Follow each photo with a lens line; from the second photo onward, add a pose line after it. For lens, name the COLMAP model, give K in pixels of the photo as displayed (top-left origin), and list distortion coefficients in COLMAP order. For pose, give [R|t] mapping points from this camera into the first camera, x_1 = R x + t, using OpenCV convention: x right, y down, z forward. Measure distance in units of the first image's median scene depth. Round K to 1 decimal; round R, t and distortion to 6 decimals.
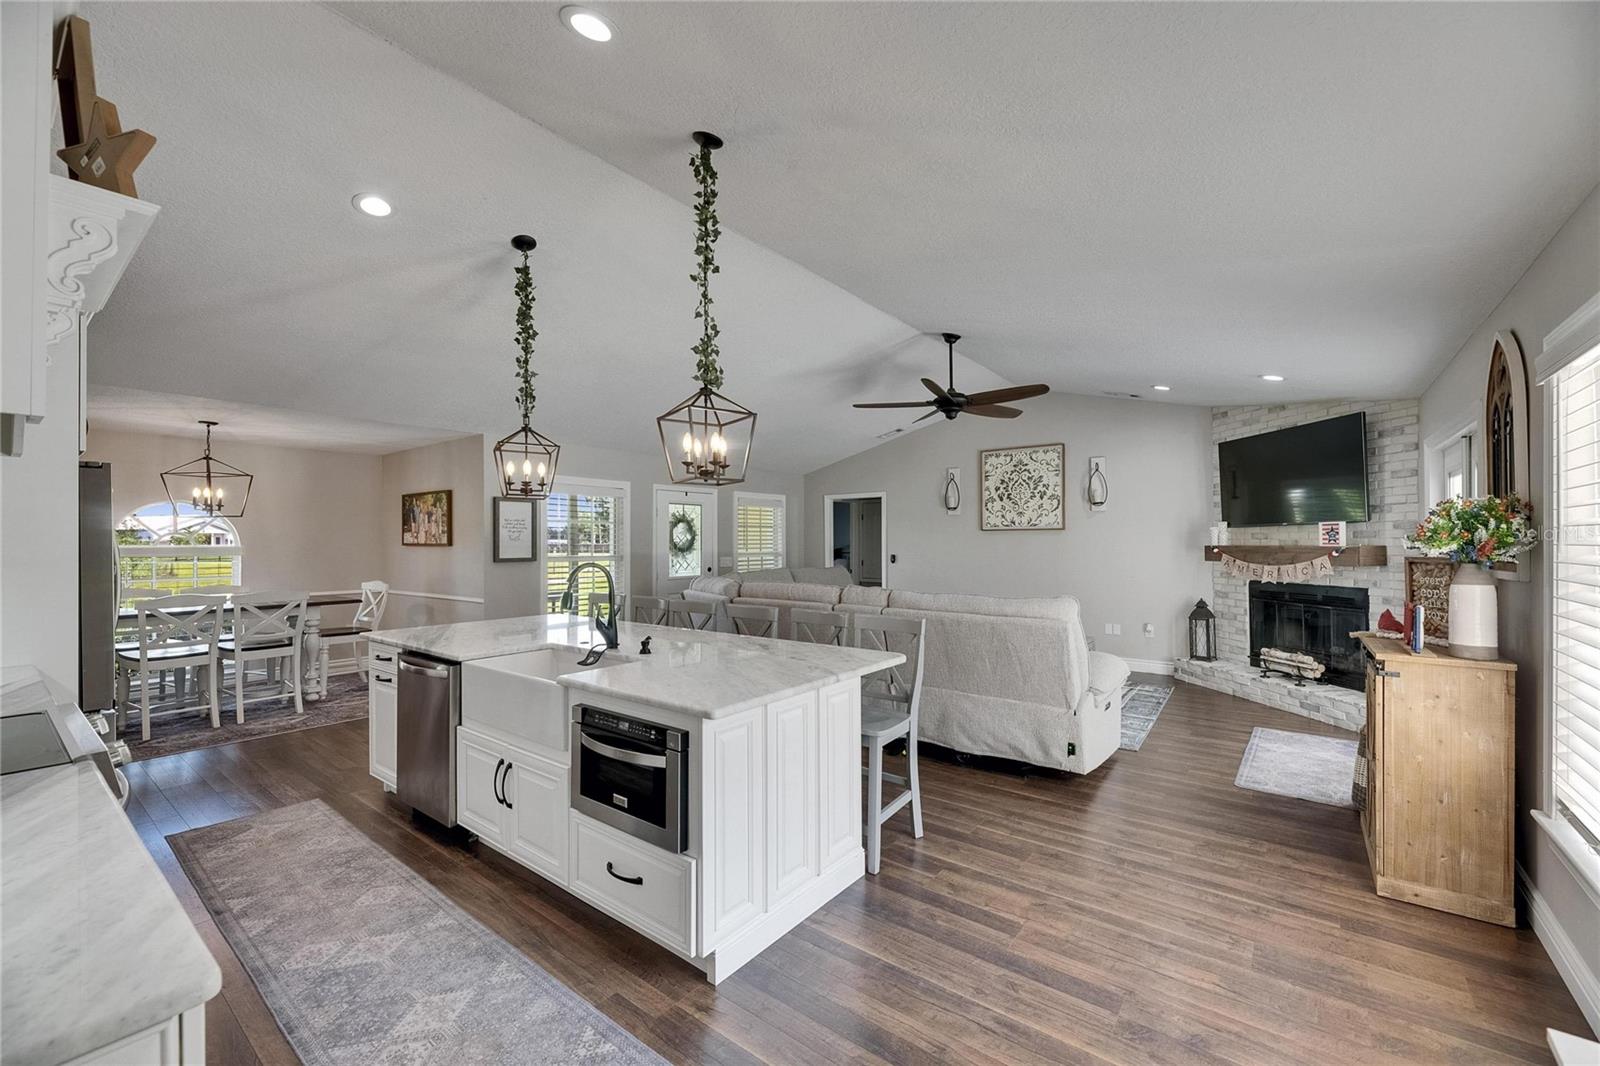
lens RADIAL K [[641.9, 0, 807.0], [0, 641.9, 540.2], [0, 0, 1]] dist [0.004183, -0.000747]
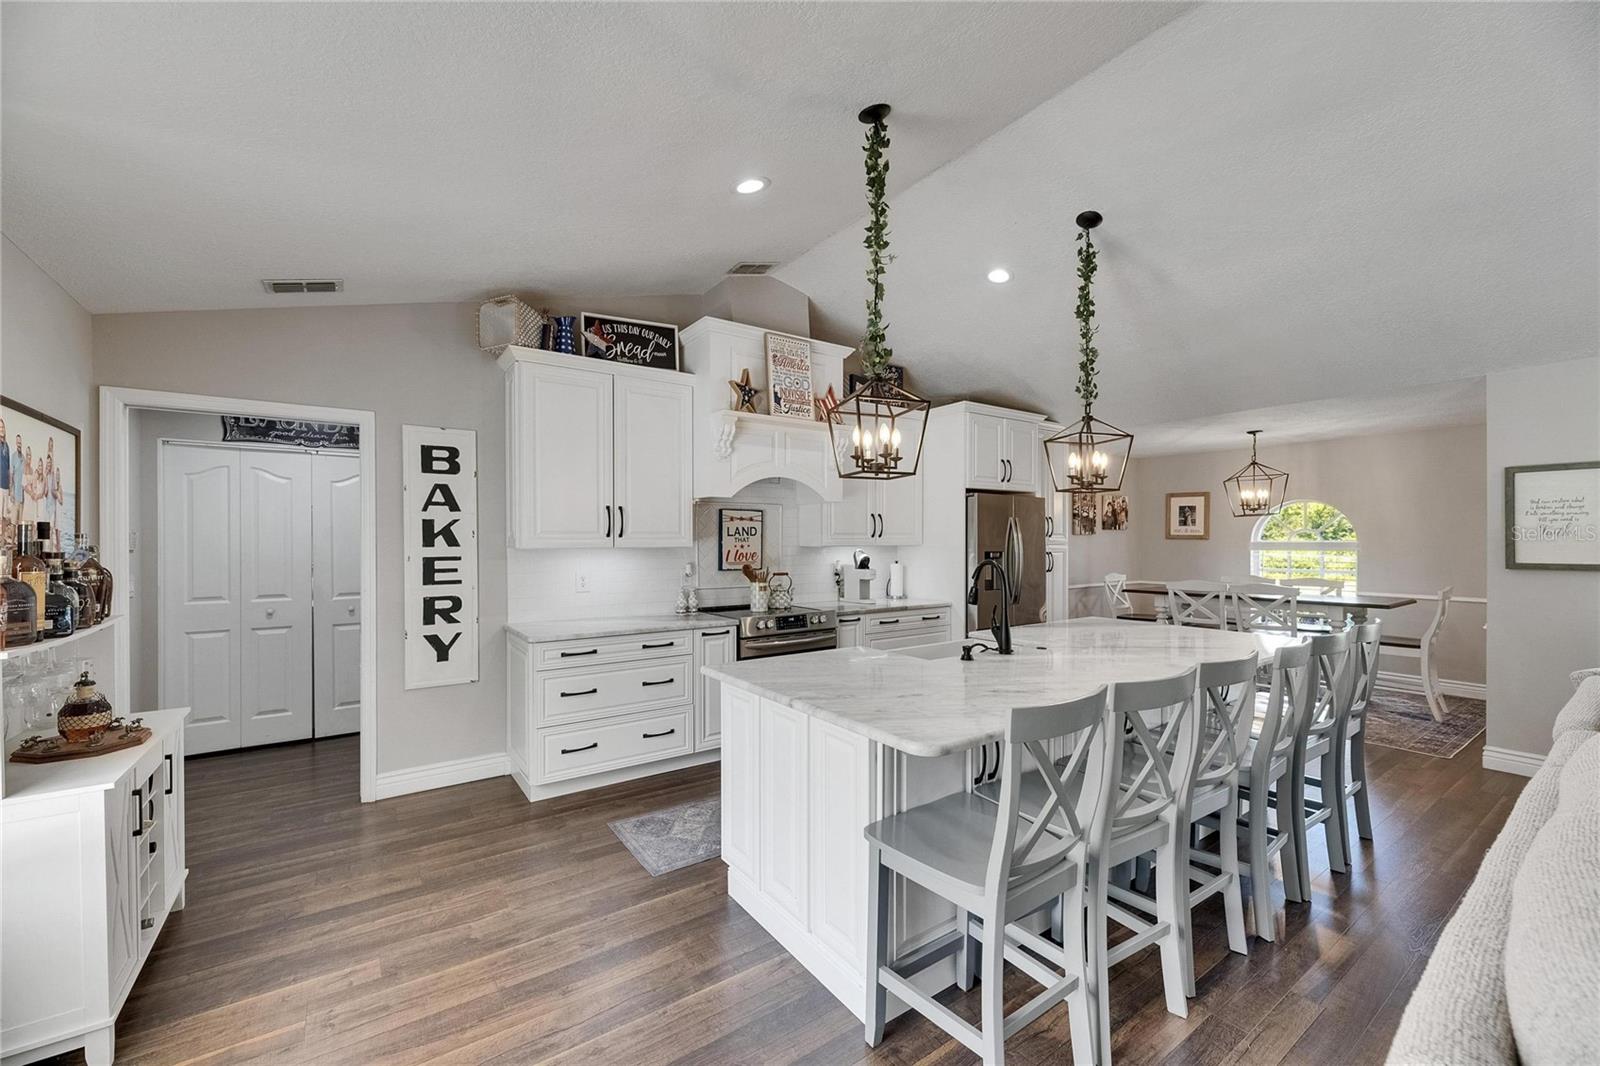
lens RADIAL K [[641.9, 0, 804.2], [0, 641.9, 543.7], [0, 0, 1]] dist [0.004183, -0.000747]
pose [[-0.296980, 0.009940, -0.954832, 0.560534], [0.004802, 0.999949, 0.008916, -0.000125], [0.954872, -0.001937, -0.297013, 0.844384]]
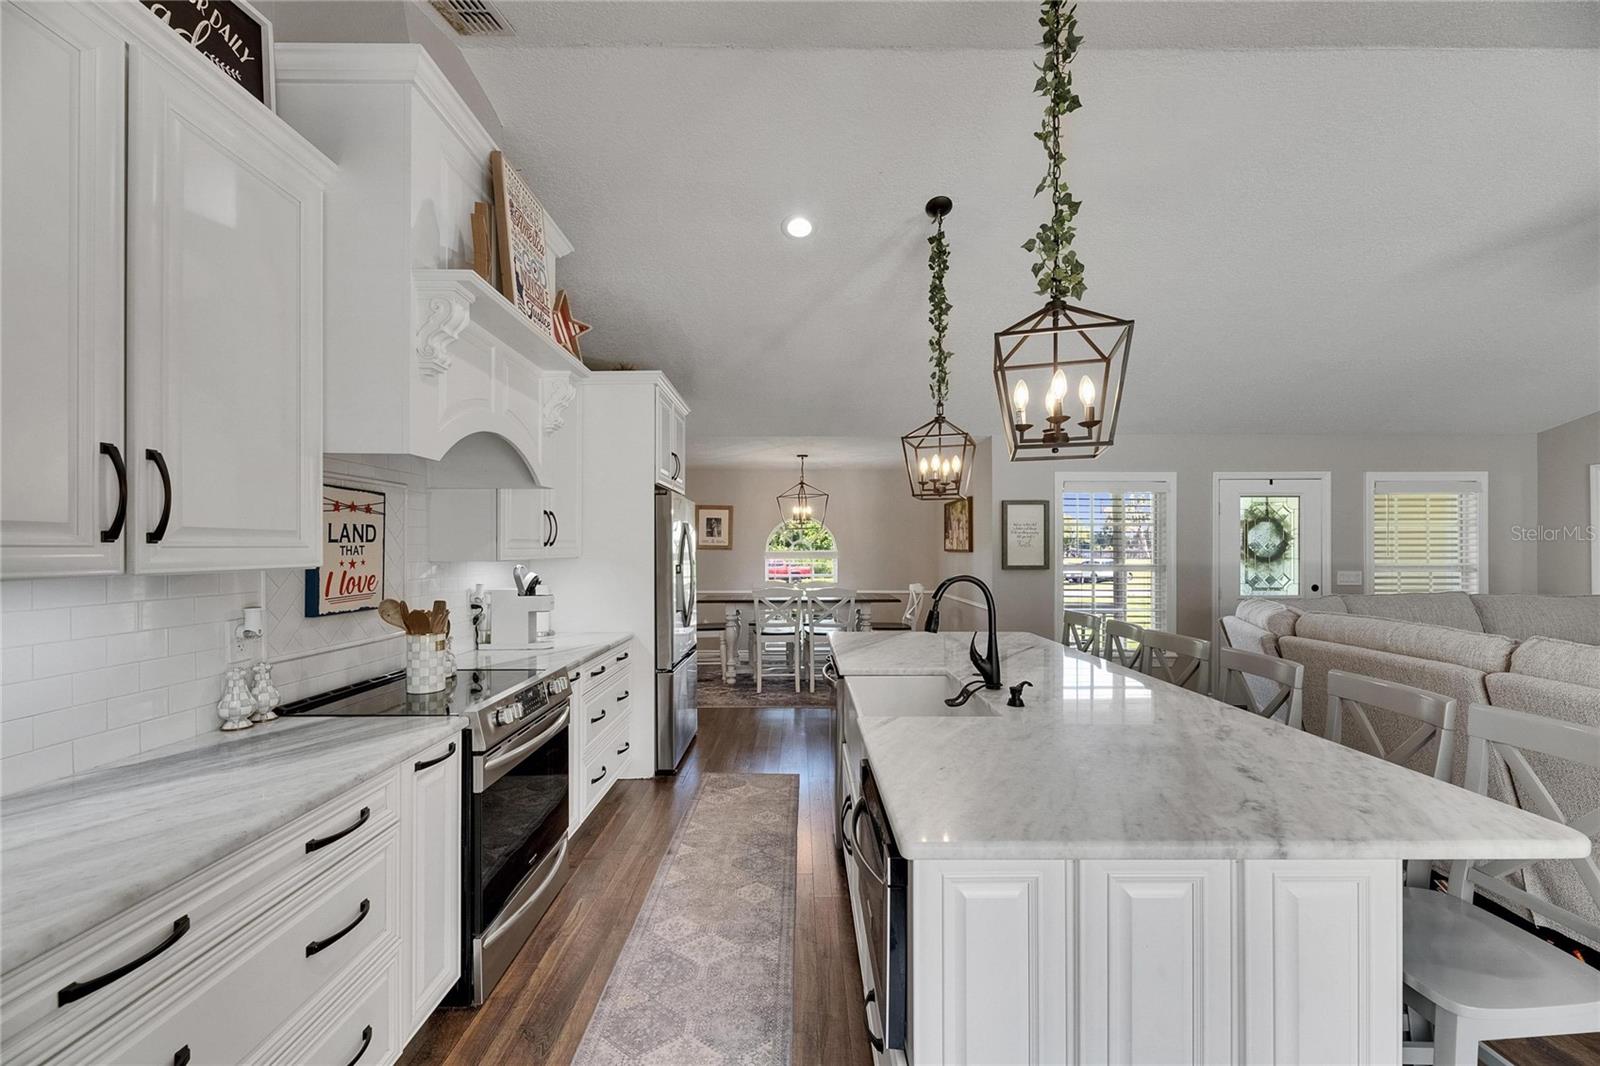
lens RADIAL K [[641.9, 0, 802.5], [0, 641.9, 548.8], [0, 0, 1]] dist [0.004183, -0.000747]
pose [[0.613034, 0.002439, -0.790052, 0.132990], [0.001012, 0.999992, 0.003872, -0.000463], [0.790056, -0.003173, 0.613027, 0.302713]]
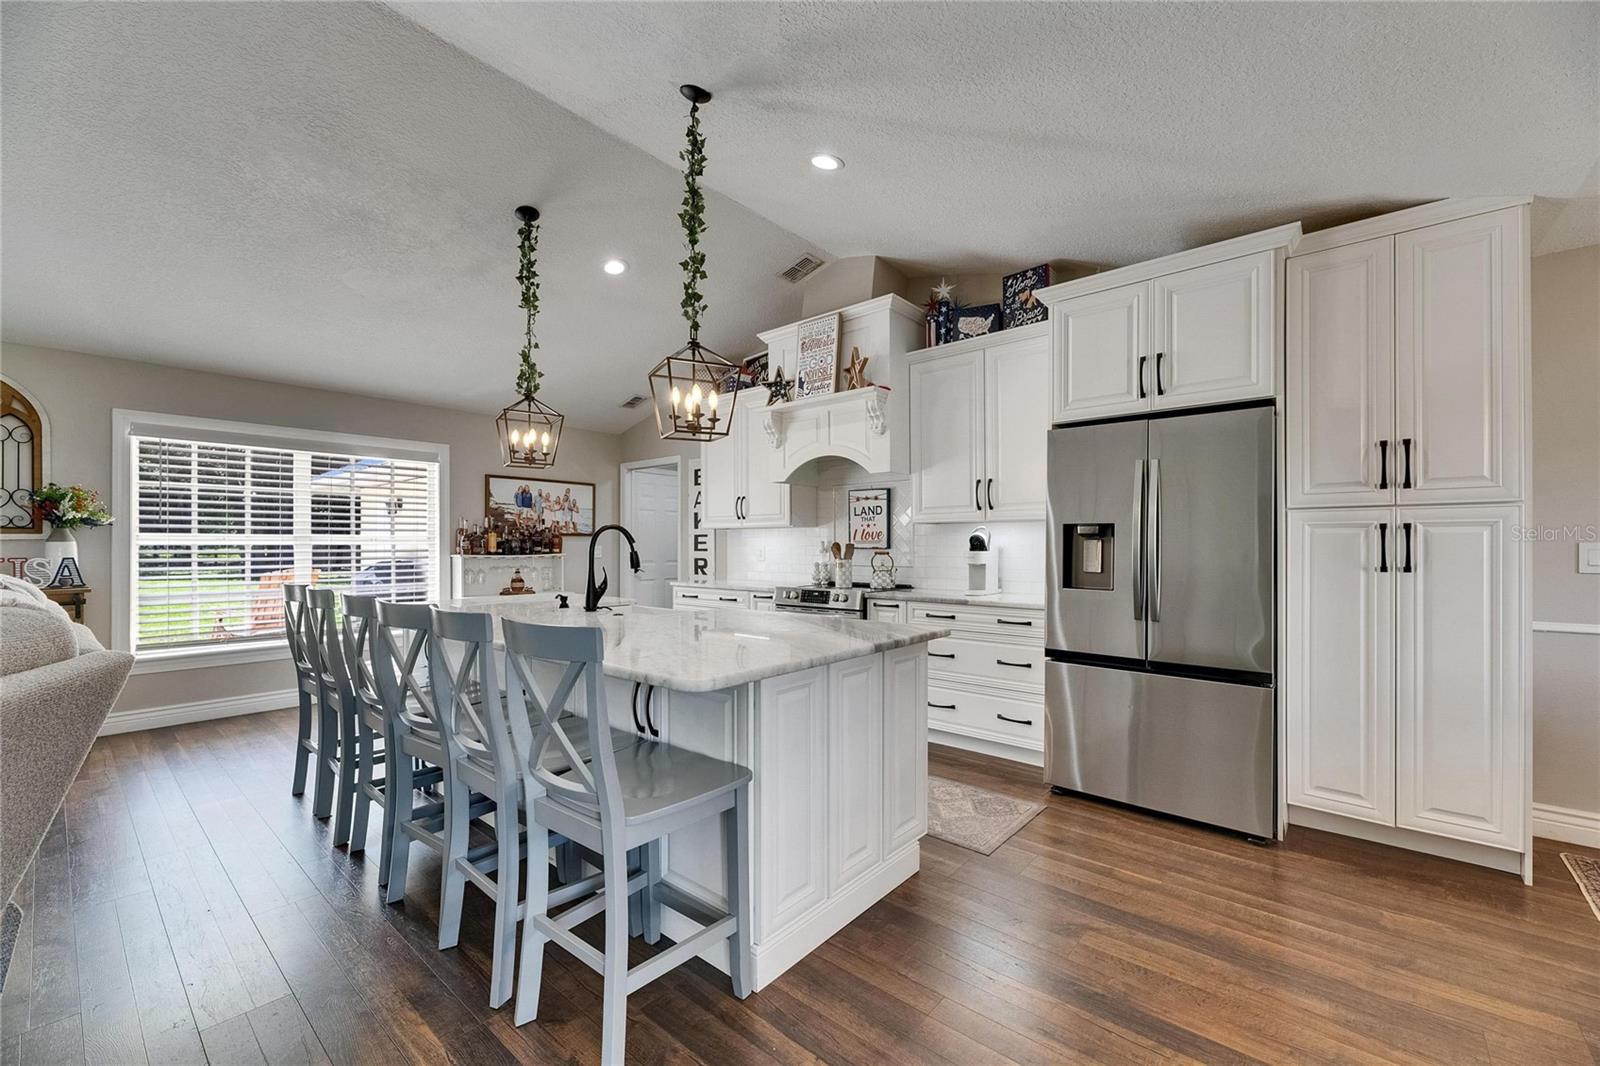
lens RADIAL K [[641.9, 0, 799.5], [0, 641.9, 543.7], [0, 0, 1]] dist [0.004183, -0.000747]
pose [[-0.998098, 0.004270, 0.061498, -0.576986], [0.003894, 0.999973, -0.006234, 0.061243], [-0.061523, -0.005983, -0.998088, 1.660958]]
